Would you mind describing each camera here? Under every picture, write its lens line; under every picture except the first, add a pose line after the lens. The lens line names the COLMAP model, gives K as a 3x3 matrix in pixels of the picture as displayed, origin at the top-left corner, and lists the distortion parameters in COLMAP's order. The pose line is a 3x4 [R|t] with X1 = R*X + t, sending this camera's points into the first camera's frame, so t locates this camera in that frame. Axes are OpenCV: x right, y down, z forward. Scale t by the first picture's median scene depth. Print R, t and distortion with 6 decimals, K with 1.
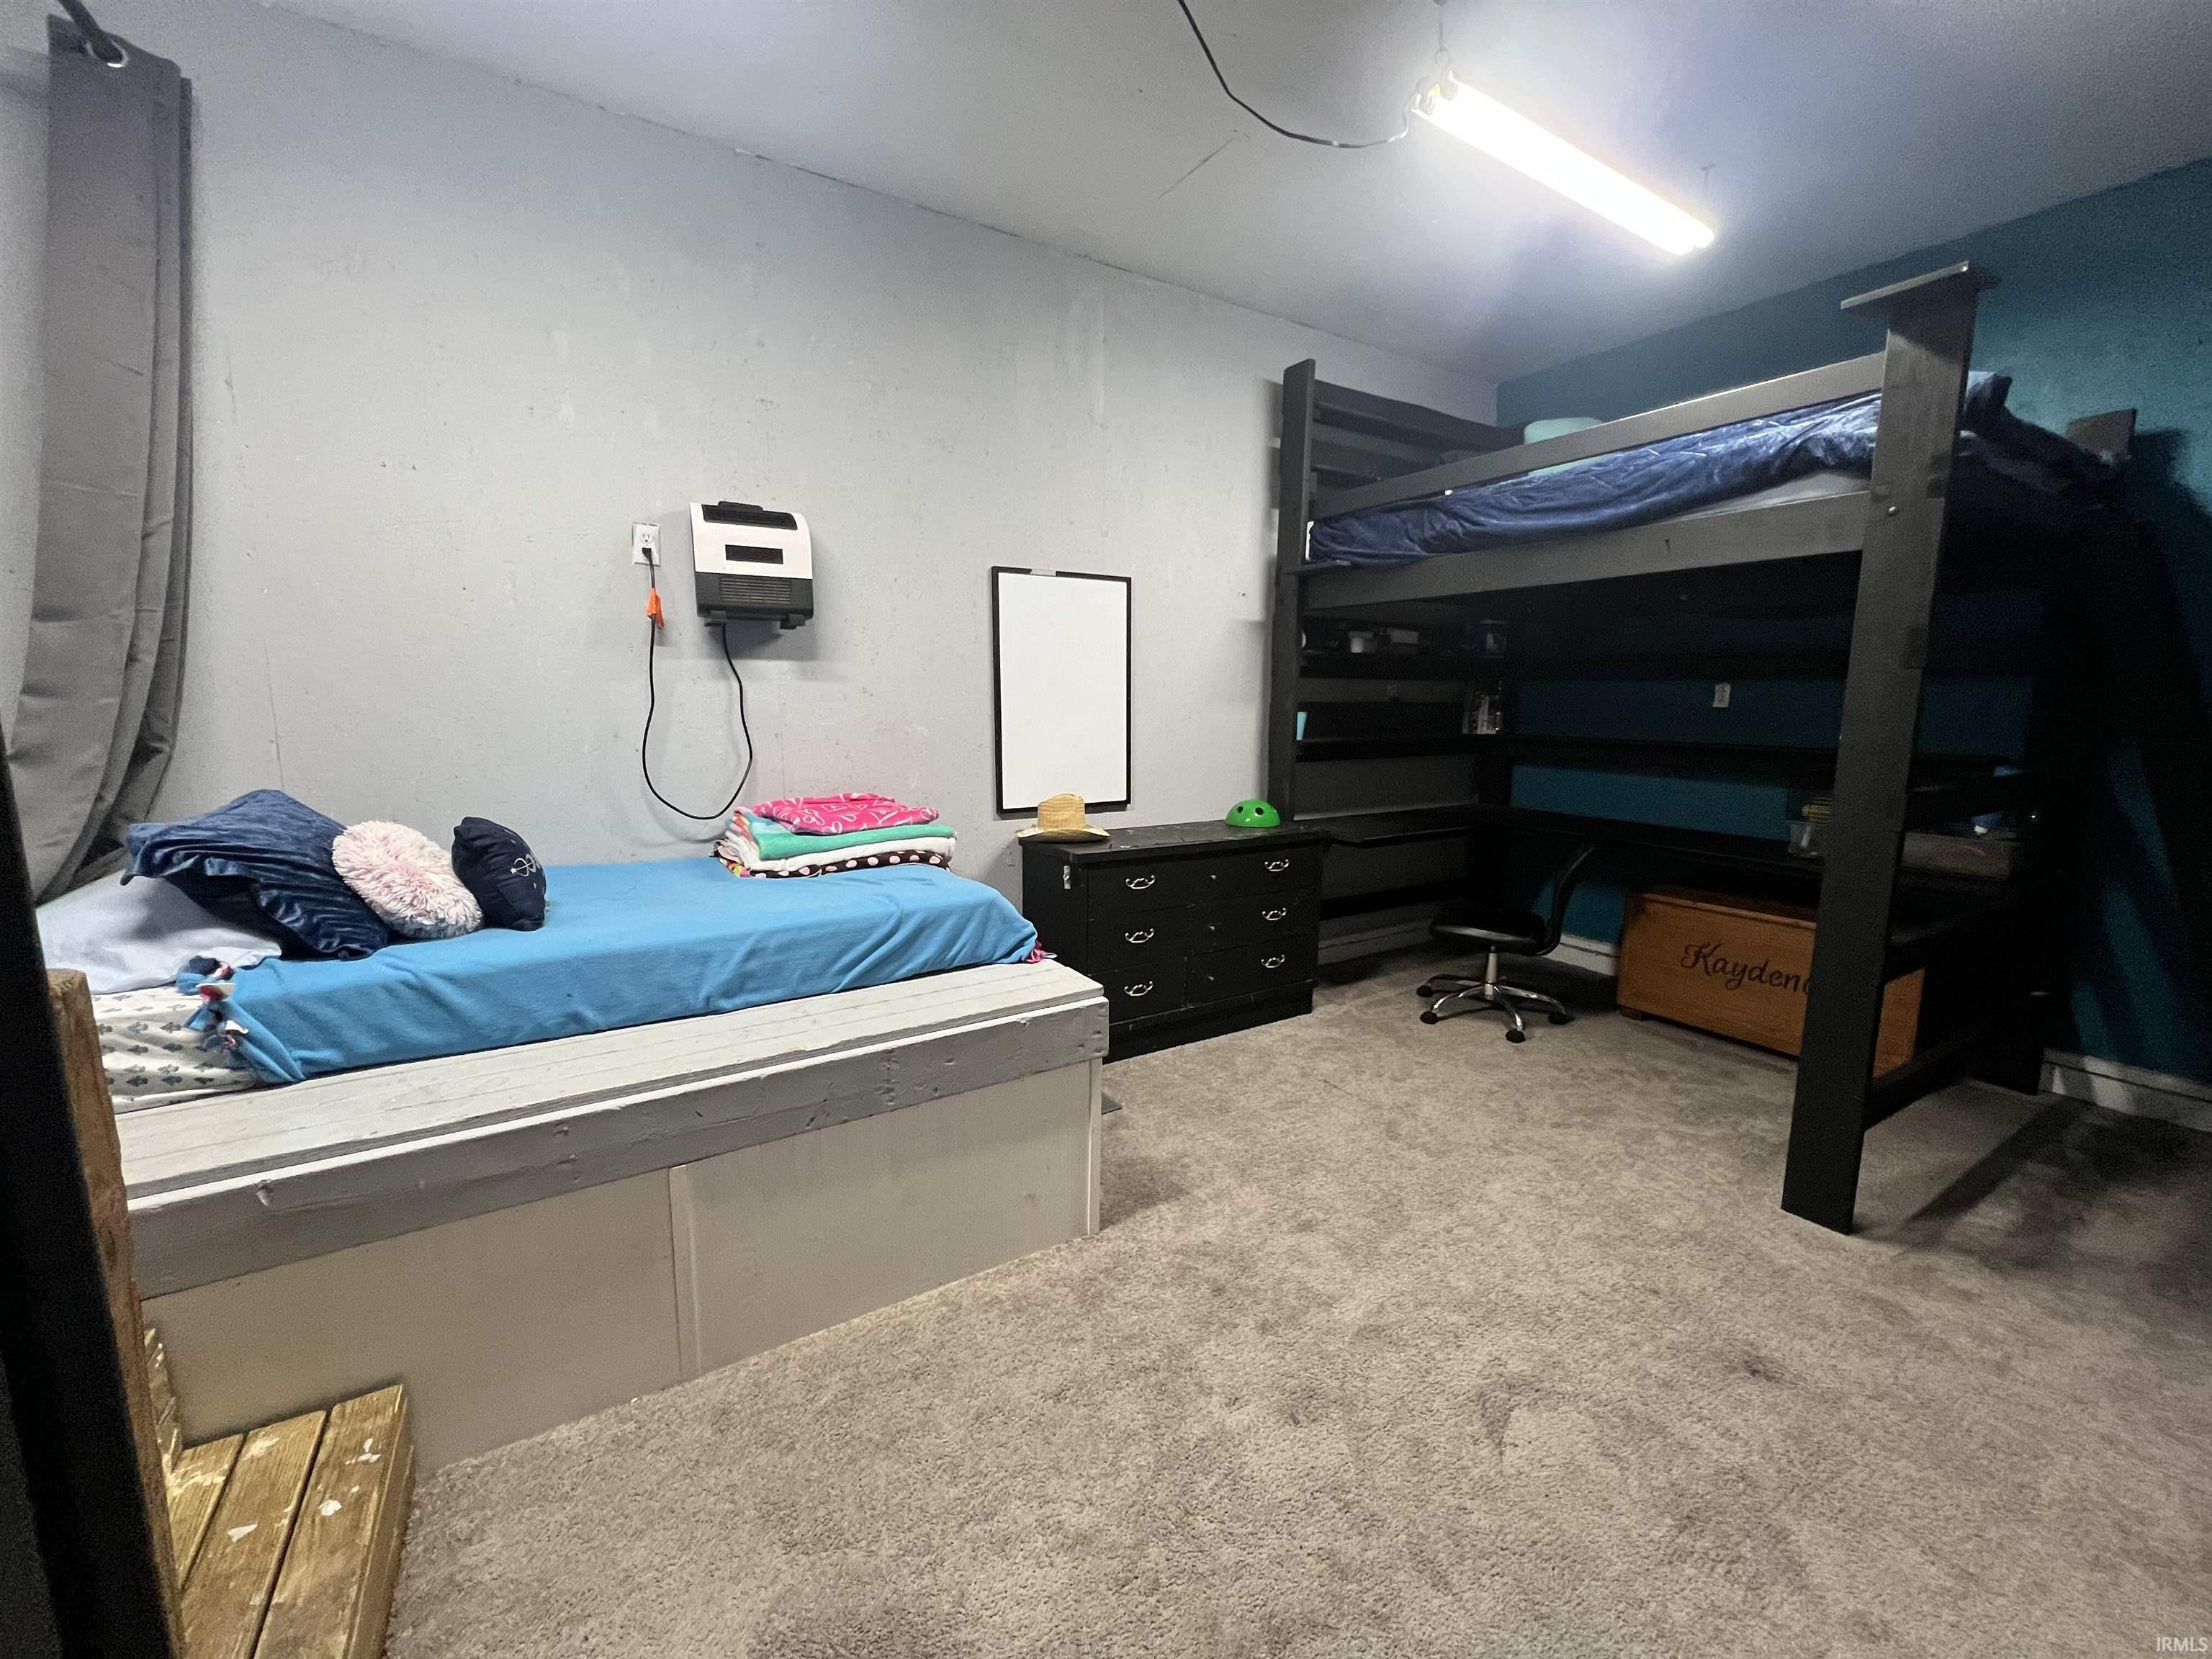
lens RADIAL K [[883.6, 0, 1102.6], [0, 883.6, 832.3], [0, 0, 1]] dist [-0.001726, -0.000031]
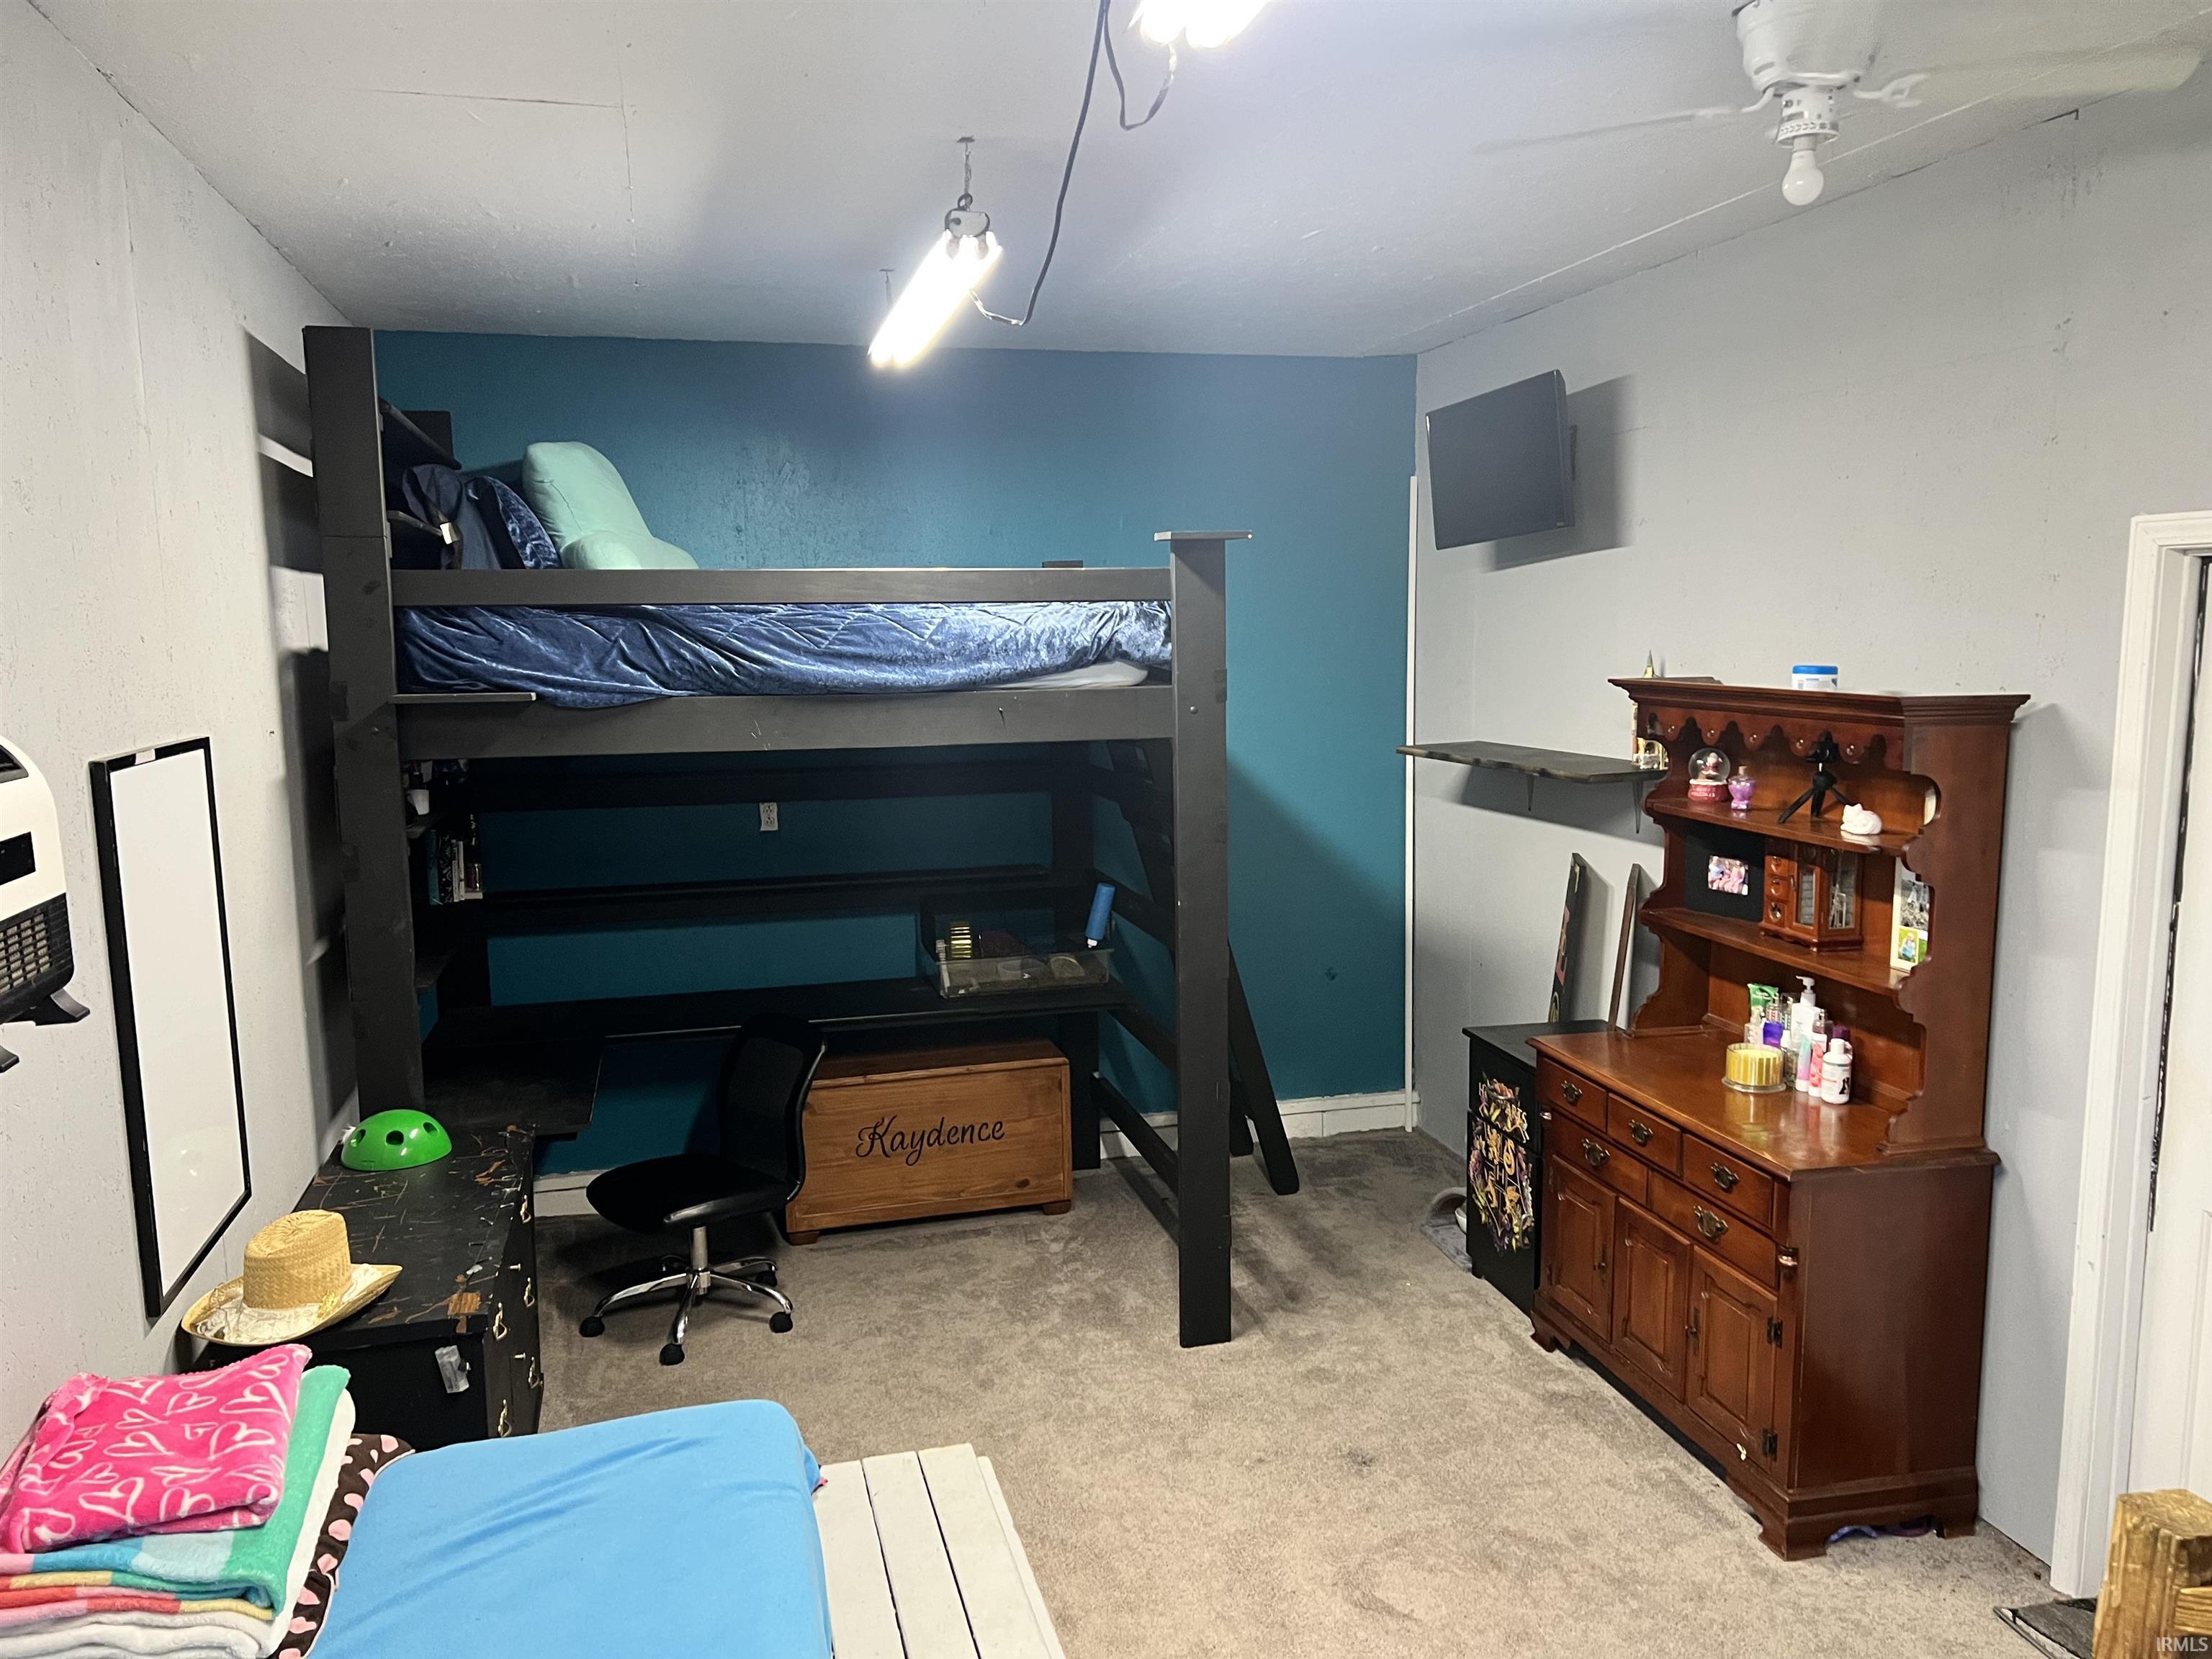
lens RADIAL K [[1641.7, 0, 1105.3], [0, 1641.7, 829.5], [0, 0, 1]] dist [0.060666, 0.000943]
pose [[0.290275, -0.125916, 0.948623, -0.755255], [0.163884, 0.983201, 0.080358, -0.254269], [-0.942806, 0.132138, 0.306034, 0.300265]]
